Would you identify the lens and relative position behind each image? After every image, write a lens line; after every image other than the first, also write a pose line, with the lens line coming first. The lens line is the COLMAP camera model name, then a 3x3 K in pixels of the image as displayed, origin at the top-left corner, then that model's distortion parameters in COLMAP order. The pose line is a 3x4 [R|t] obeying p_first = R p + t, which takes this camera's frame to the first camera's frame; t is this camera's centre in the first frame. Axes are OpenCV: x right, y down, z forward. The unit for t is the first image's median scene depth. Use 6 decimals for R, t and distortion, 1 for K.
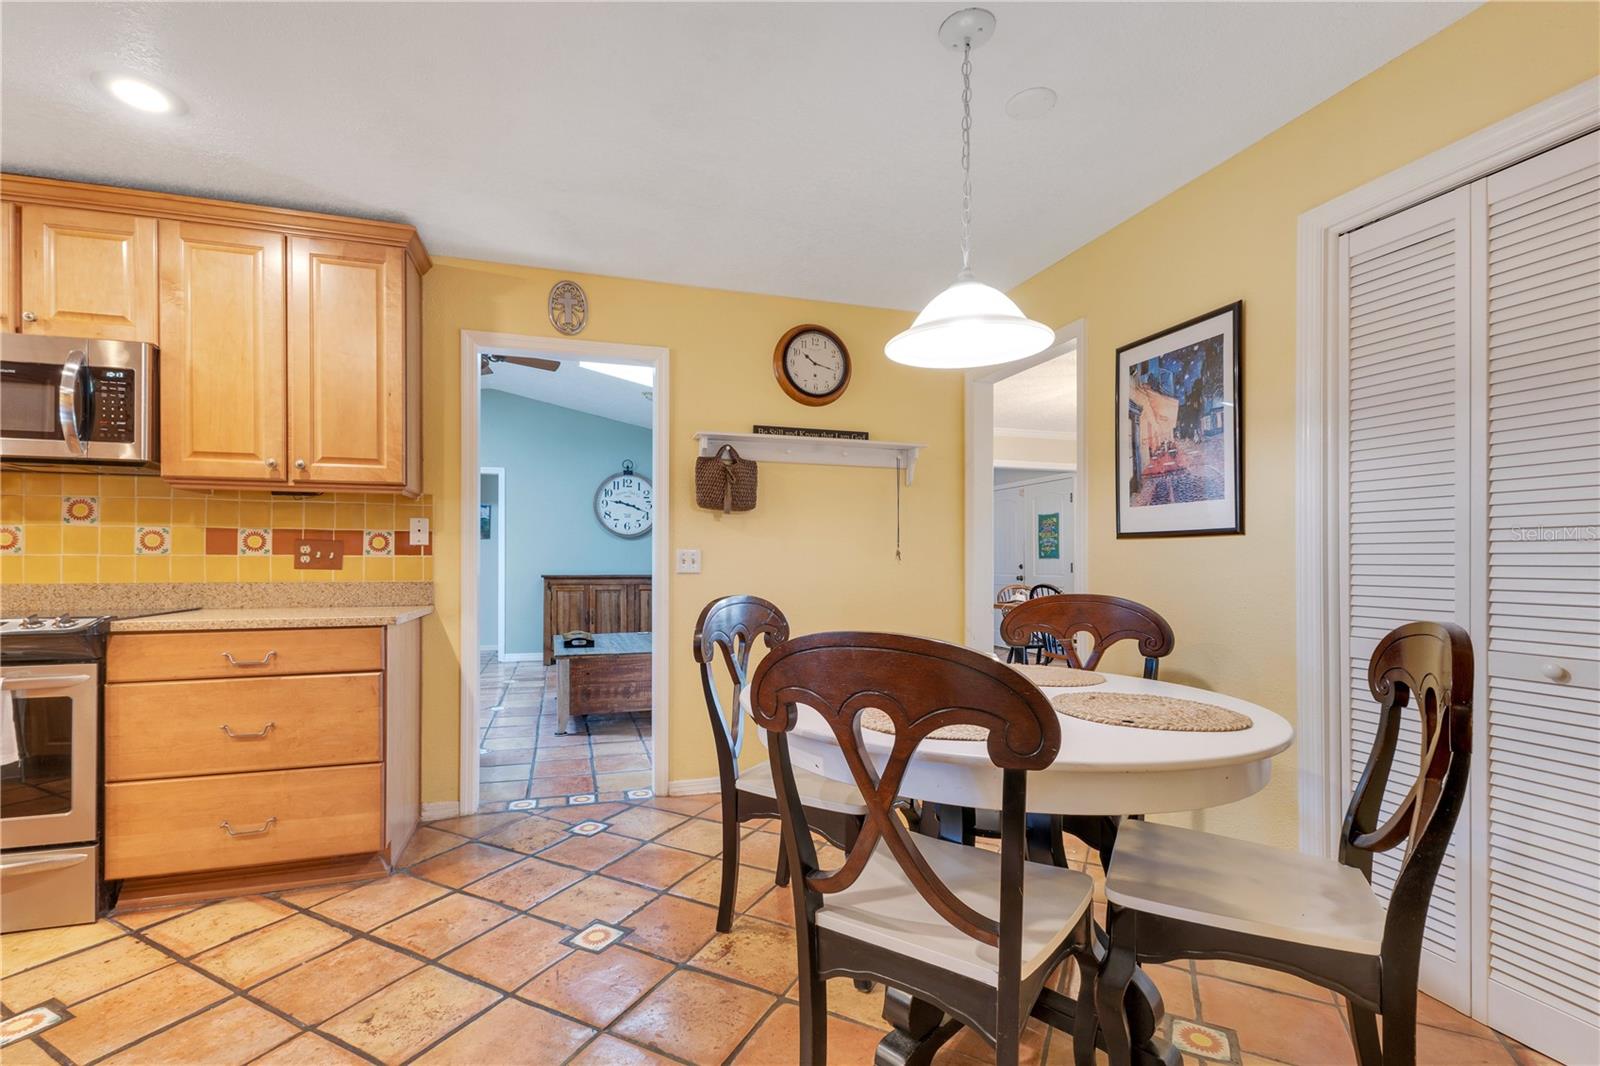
lens RADIAL K [[697.5, 0, 790.5], [0, 697.5, 558.3], [0, 0, 1]] dist [0.007109, -0.001192]
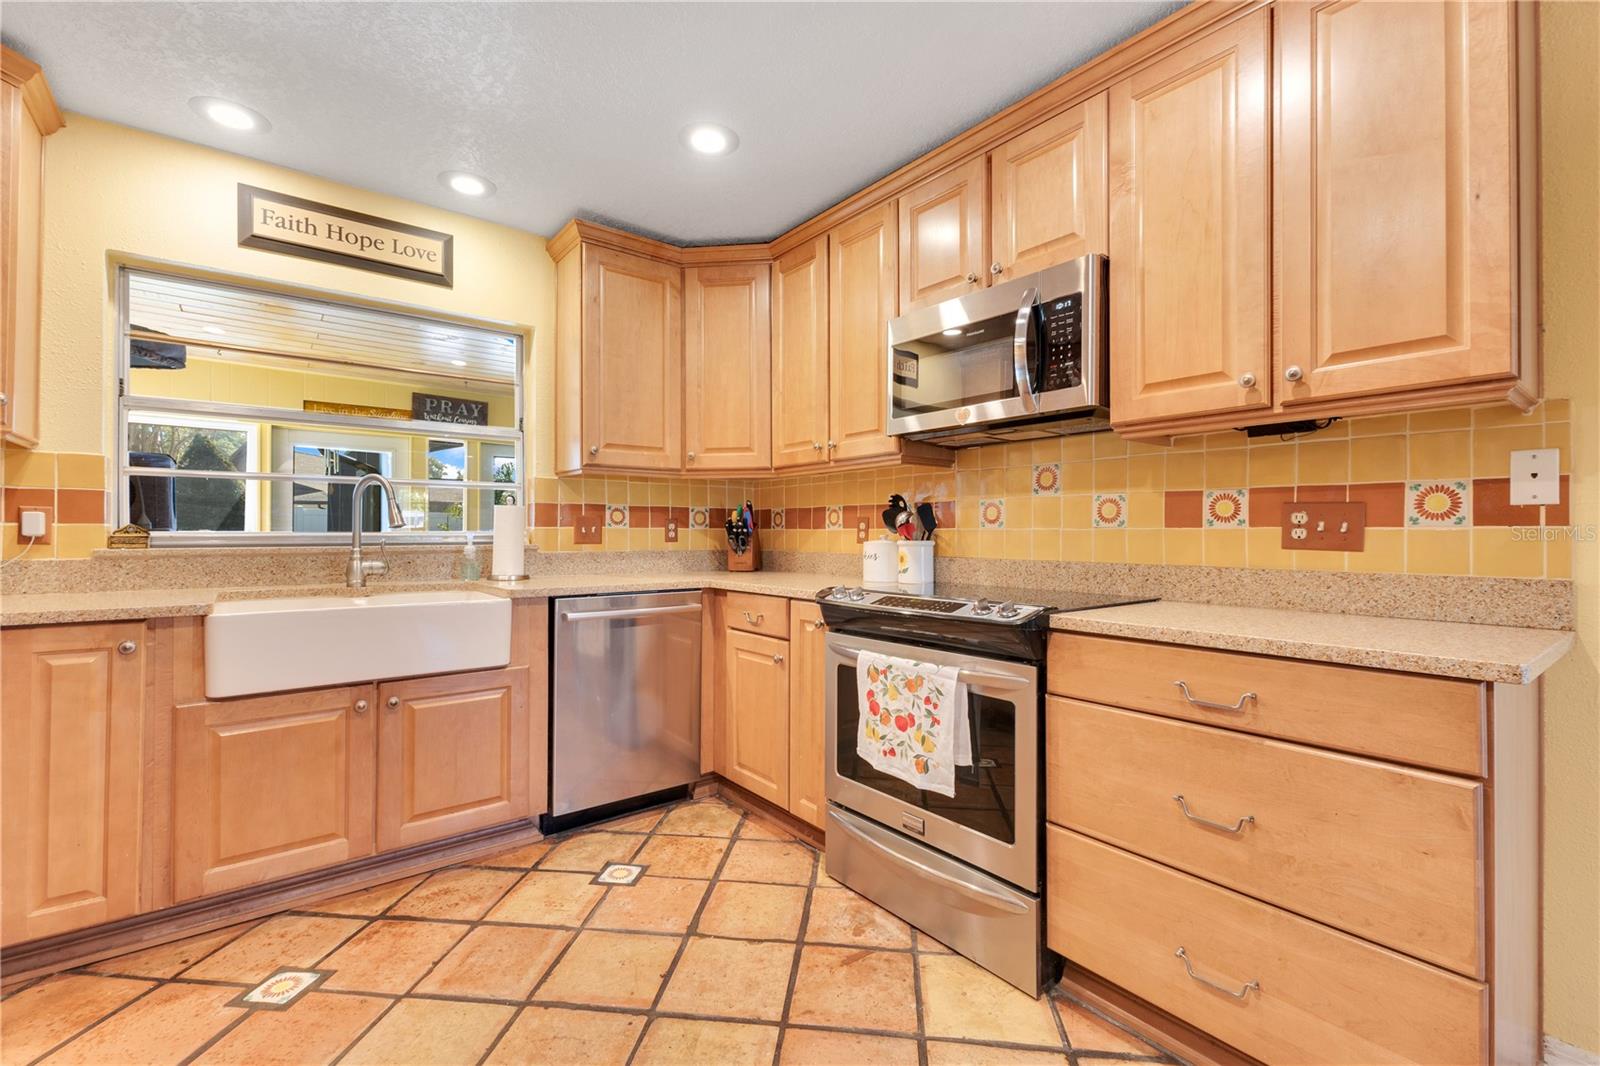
lens RADIAL K [[697.5, 0, 801.9], [0, 697.5, 530.2], [0, 0, 1]] dist [0.007109, -0.001192]
pose [[0.356960, -0.004815, -0.934107, -0.297779], [0.000334, 0.999987, -0.005027, 0.001436], [0.934120, 0.001483, 0.356957, 0.401488]]
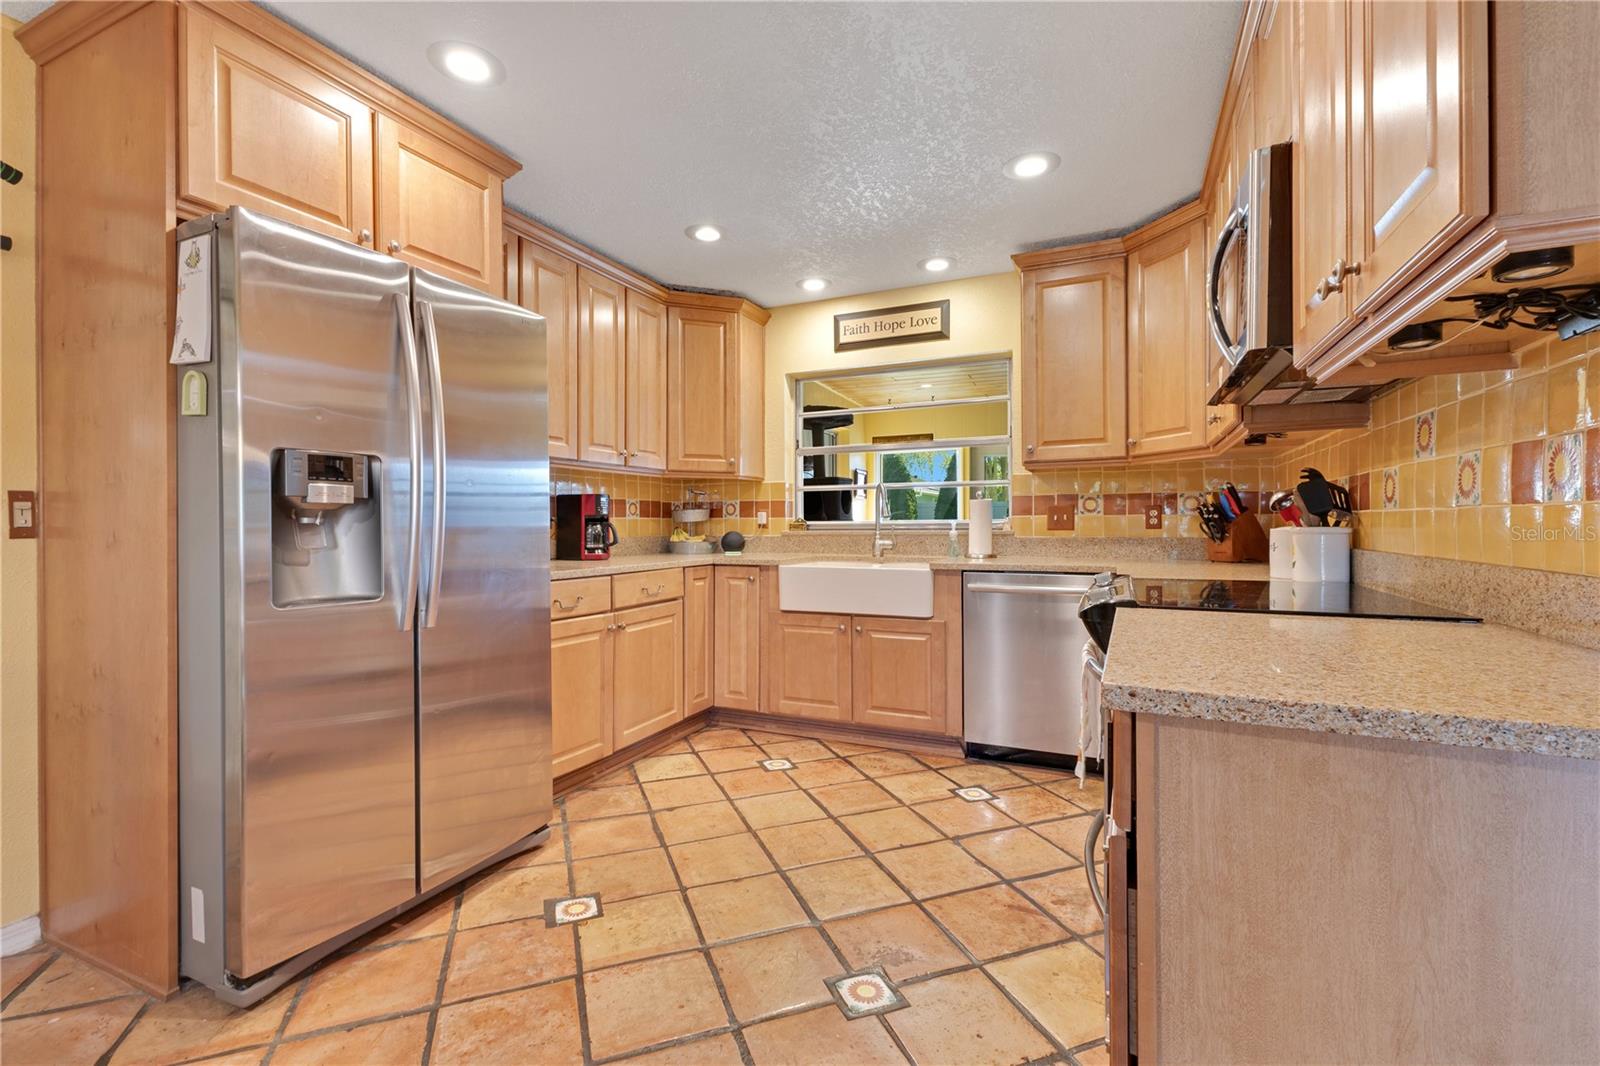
lens RADIAL K [[697.5, 0, 796.2], [0, 697.5, 531.3], [0, 0, 1]] dist [0.007109, -0.001192]
pose [[-0.674408, 0.010204, -0.738288, -0.208315], [0.005339, 0.999946, 0.008943, 0.006286], [0.738340, 0.002090, -0.674426, 1.044039]]
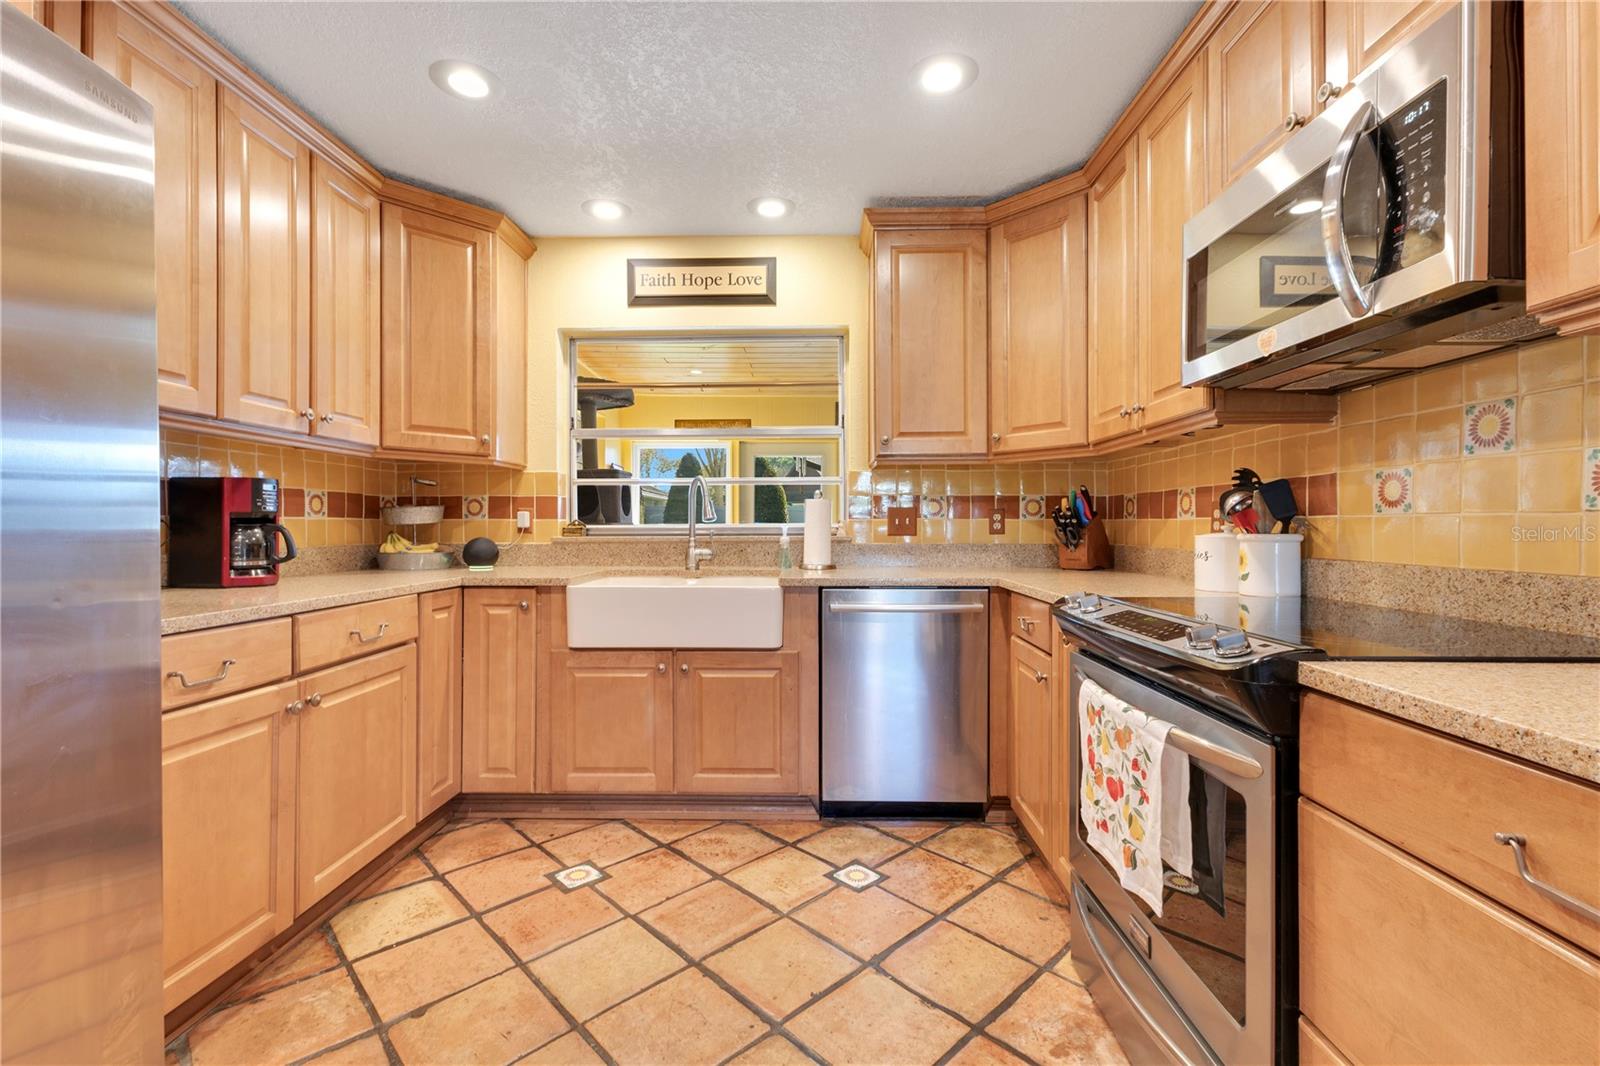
lens RADIAL K [[697.5, 0, 797.2], [0, 697.5, 529.8], [0, 0, 1]] dist [0.007109, -0.001192]
pose [[-0.325323, 0.004438, -0.945592, -0.376161], [0.002146, 0.999990, 0.003955, 0.003574], [0.945600, -0.000743, -0.325329, 0.715541]]
